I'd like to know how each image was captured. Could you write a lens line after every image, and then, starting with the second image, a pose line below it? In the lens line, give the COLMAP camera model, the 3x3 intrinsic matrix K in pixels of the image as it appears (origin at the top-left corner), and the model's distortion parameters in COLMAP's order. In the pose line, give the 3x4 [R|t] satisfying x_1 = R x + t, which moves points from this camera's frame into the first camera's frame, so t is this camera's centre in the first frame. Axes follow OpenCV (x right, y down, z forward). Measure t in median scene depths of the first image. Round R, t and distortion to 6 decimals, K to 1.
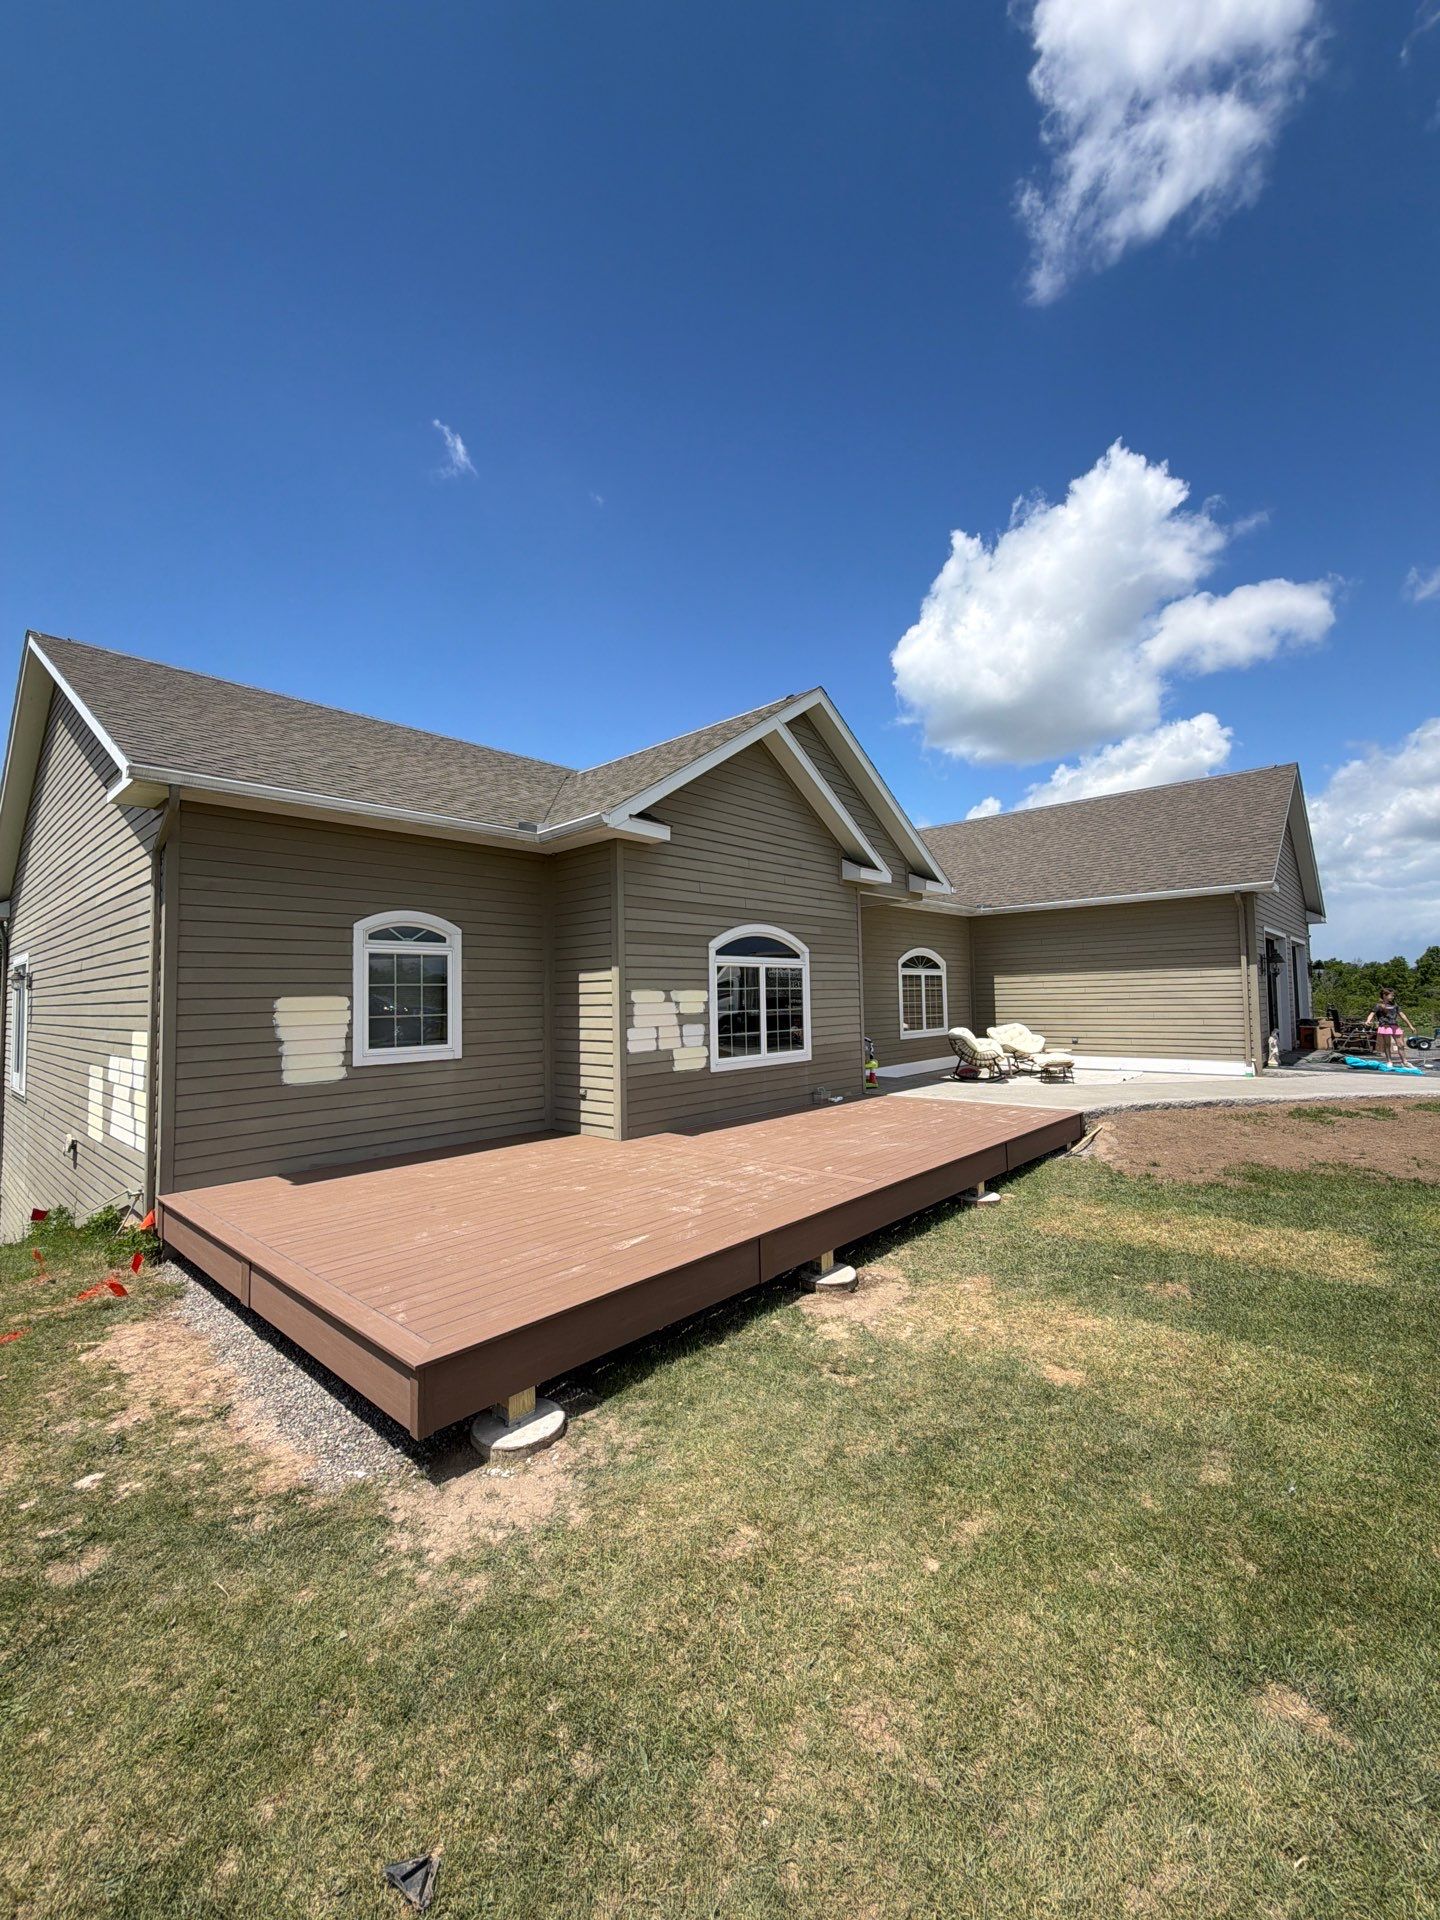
lens RADIAL K [[764.5, 0, 720.0], [0, 764.5, 960.0], [0, 0, 1]] dist [0.000986, -0.000018]
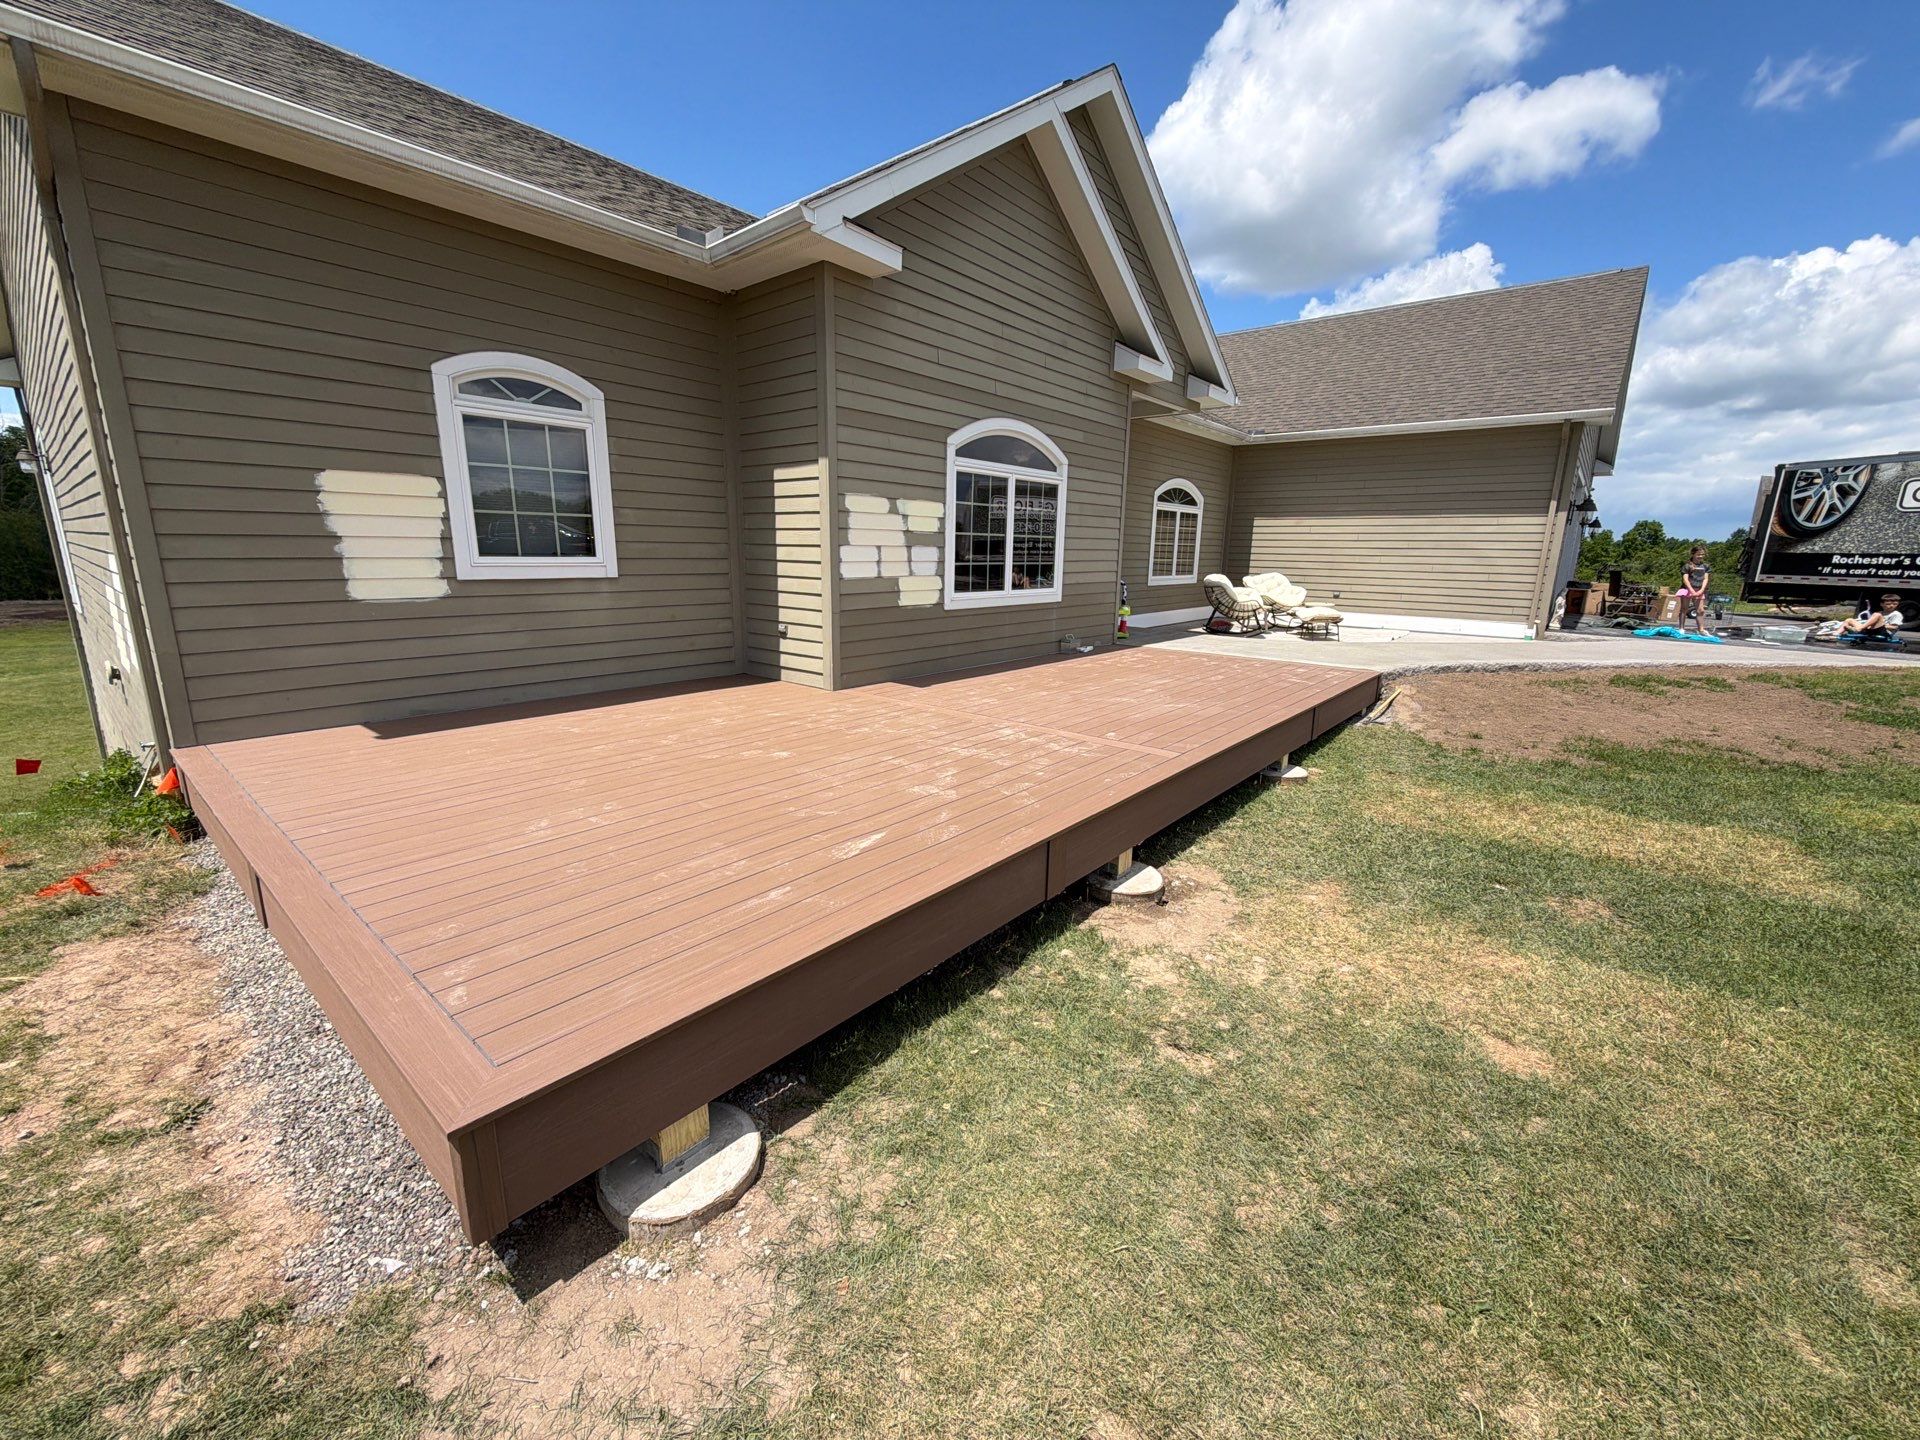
lens RADIAL K [[764.5, 0, 959.1], [0, 764.5, 721.3], [0, 0, 1]] dist [0.000986, -0.000018]
pose [[0.998298, 0.026570, 0.051908, -0.034738], [-0.039547, 0.962655, 0.267827, 0.044546], [-0.042853, -0.269424, 0.962068, 0.200411]]
